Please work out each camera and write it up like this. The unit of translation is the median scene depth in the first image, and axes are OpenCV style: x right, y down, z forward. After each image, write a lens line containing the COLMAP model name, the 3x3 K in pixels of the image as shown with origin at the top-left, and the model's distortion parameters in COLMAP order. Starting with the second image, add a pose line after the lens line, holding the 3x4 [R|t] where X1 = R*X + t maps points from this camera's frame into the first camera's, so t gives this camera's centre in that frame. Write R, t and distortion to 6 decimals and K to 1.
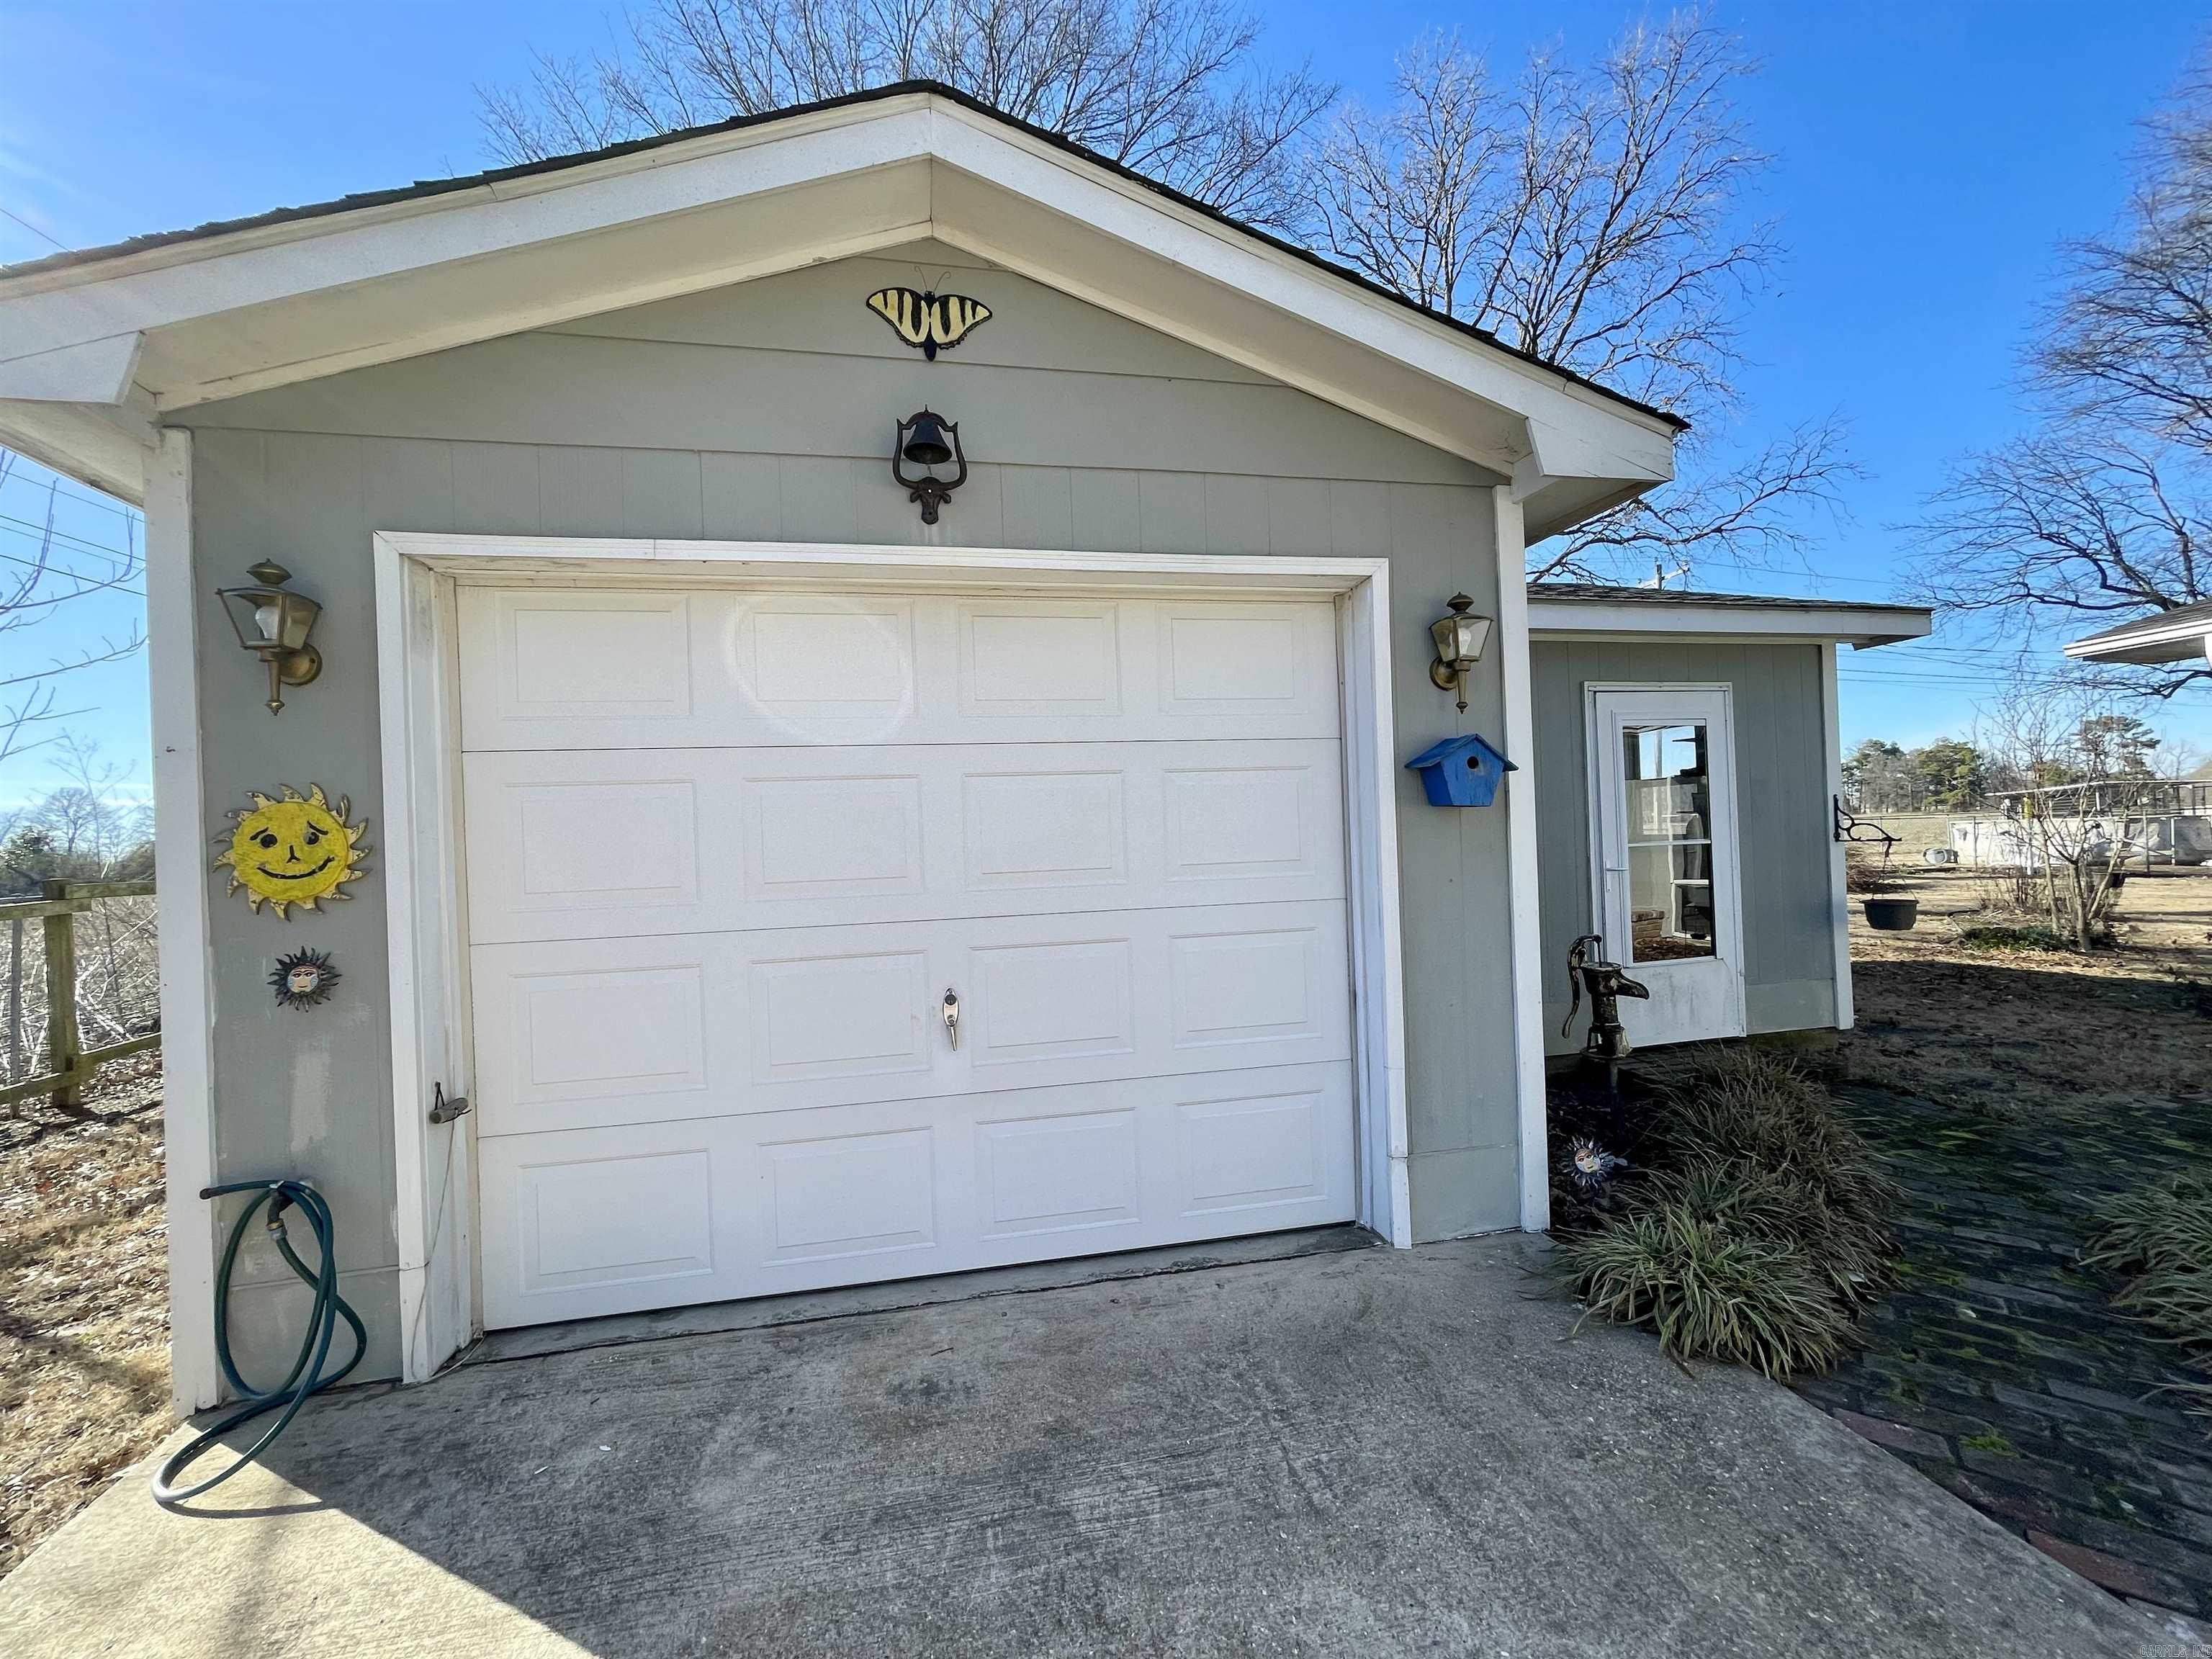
lens RADIAL K [[891.5, 0, 1098.5], [0, 891.5, 831.9], [0, 0, 1]] dist [0.001280, -0.001223]
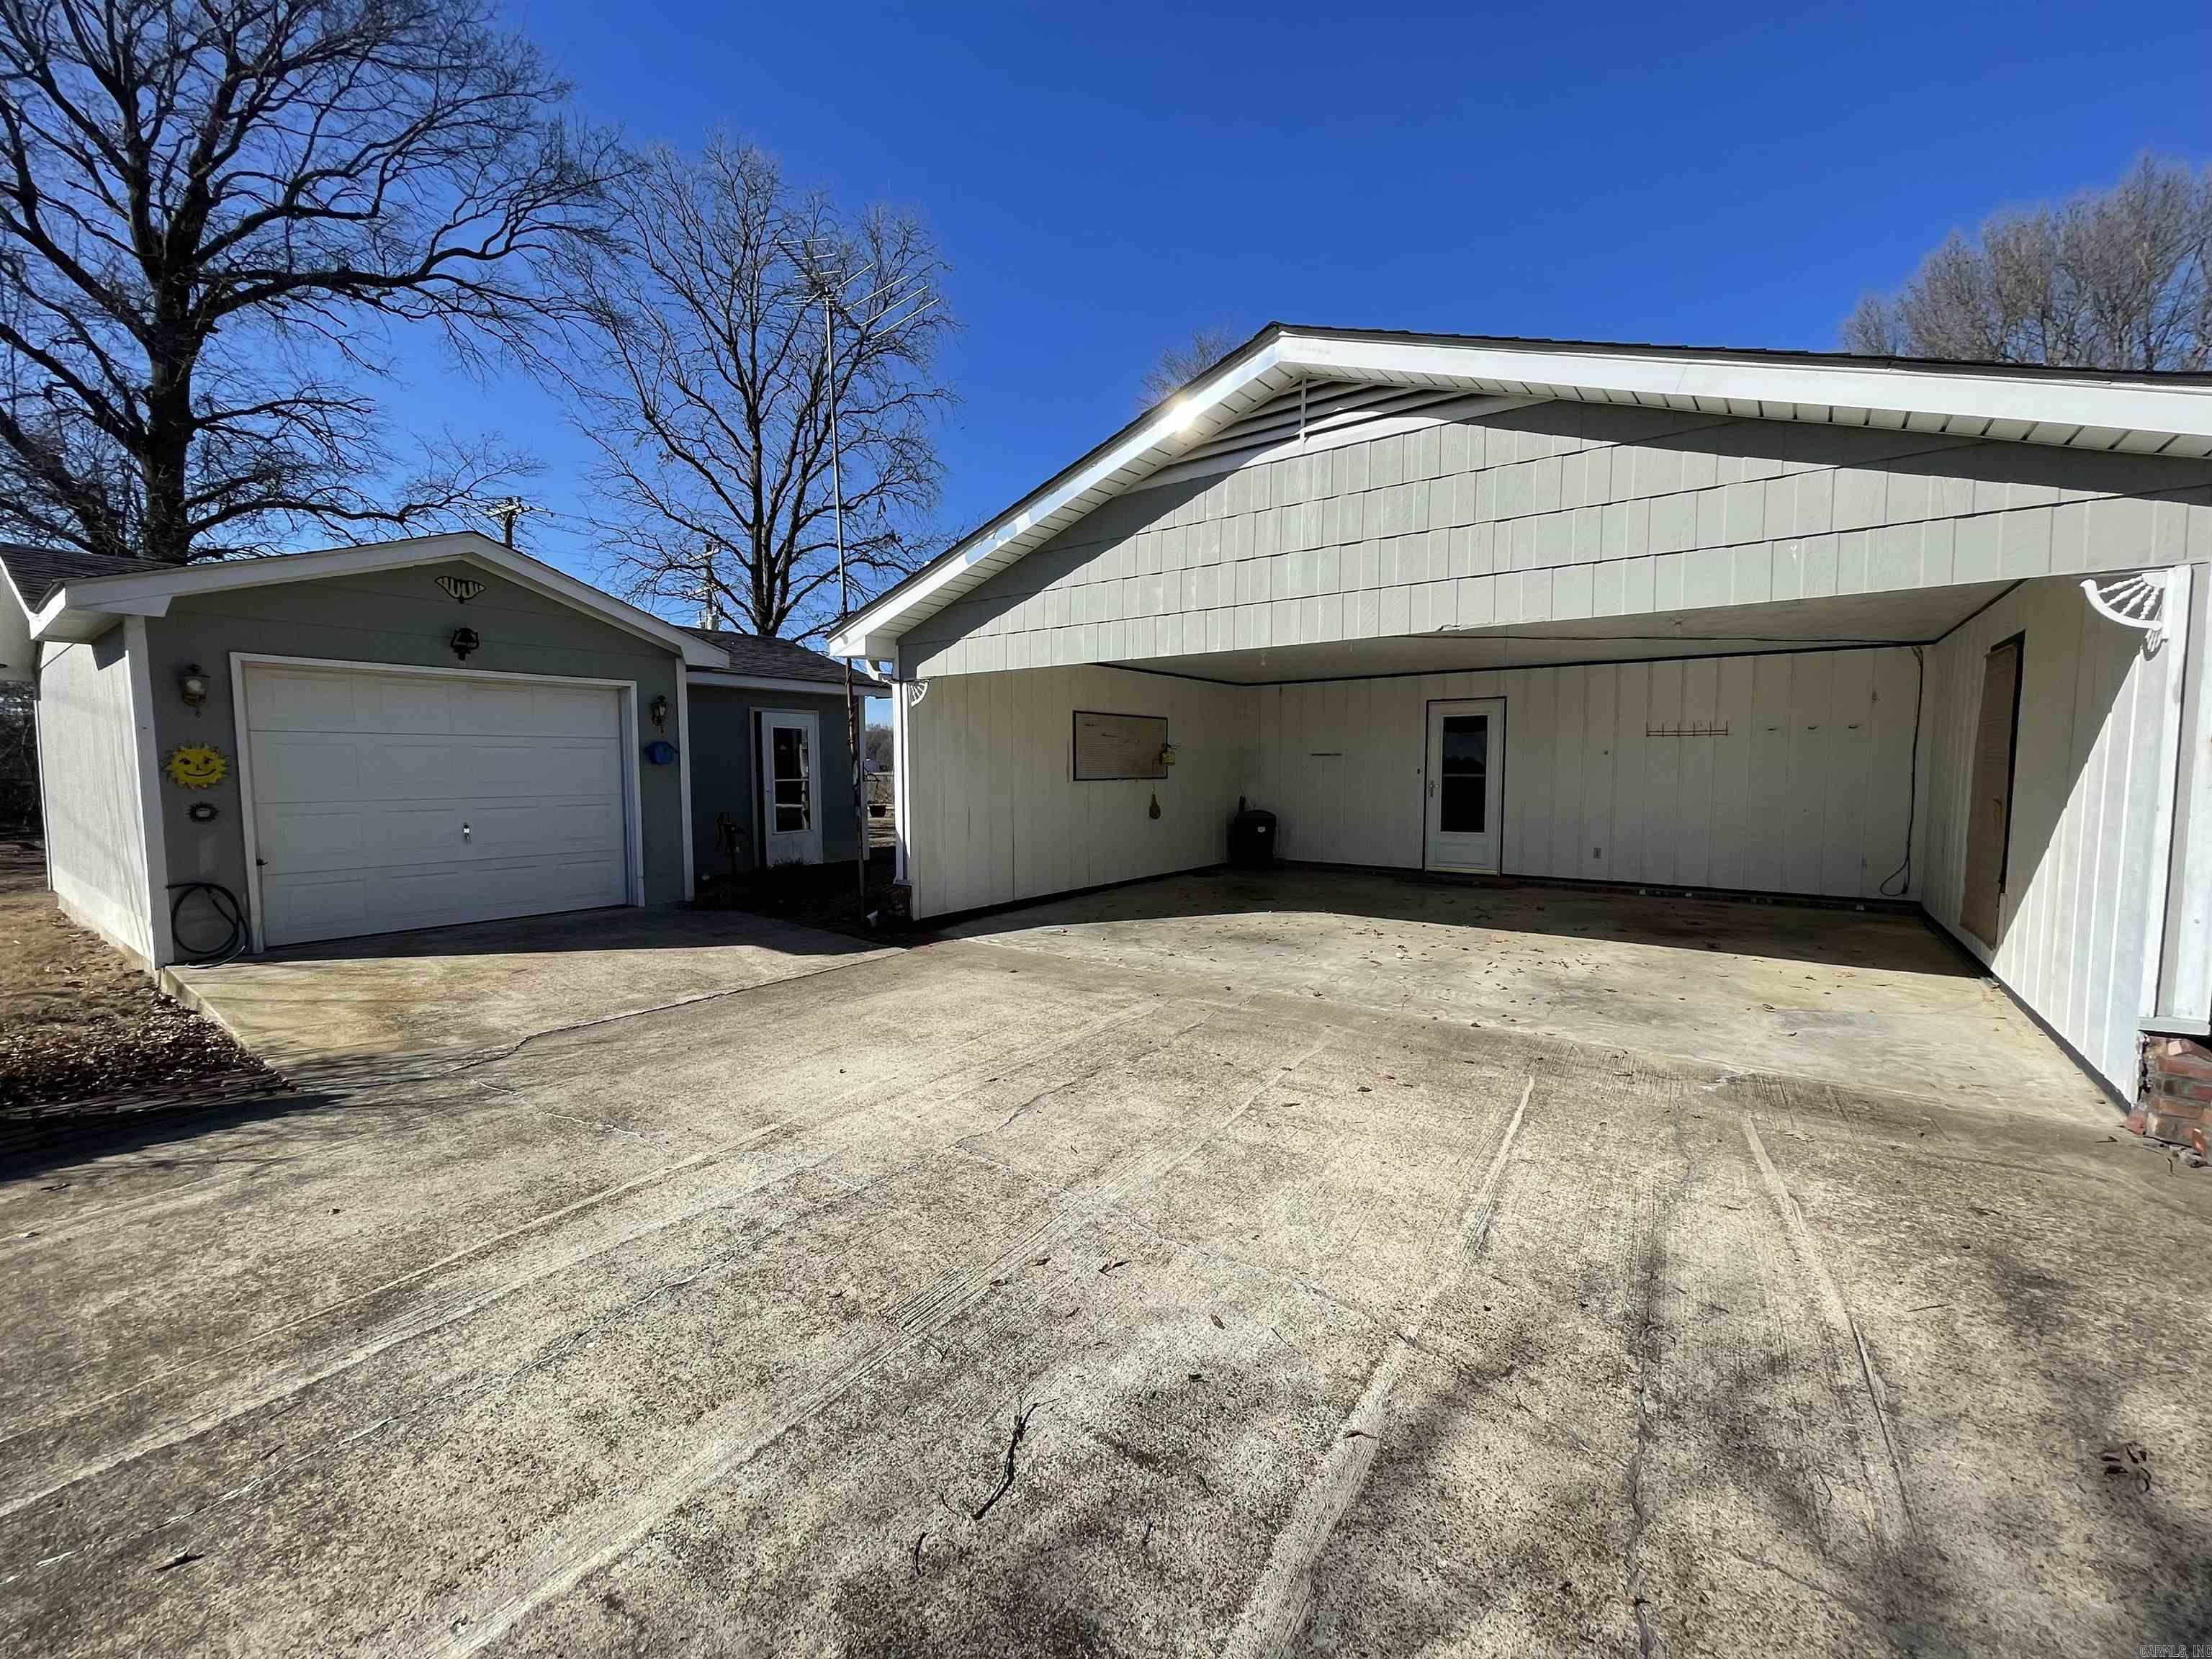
lens RADIAL K [[891.5, 0, 1101.1], [0, 891.5, 826.3], [0, 0, 1]] dist [0.001280, -0.001223]
pose [[0.753754, -0.011242, 0.657061, -0.550933], [-0.031621, 0.998075, 0.053350, -0.026618], [-0.656396, -0.060990, 0.751947, -2.672678]]
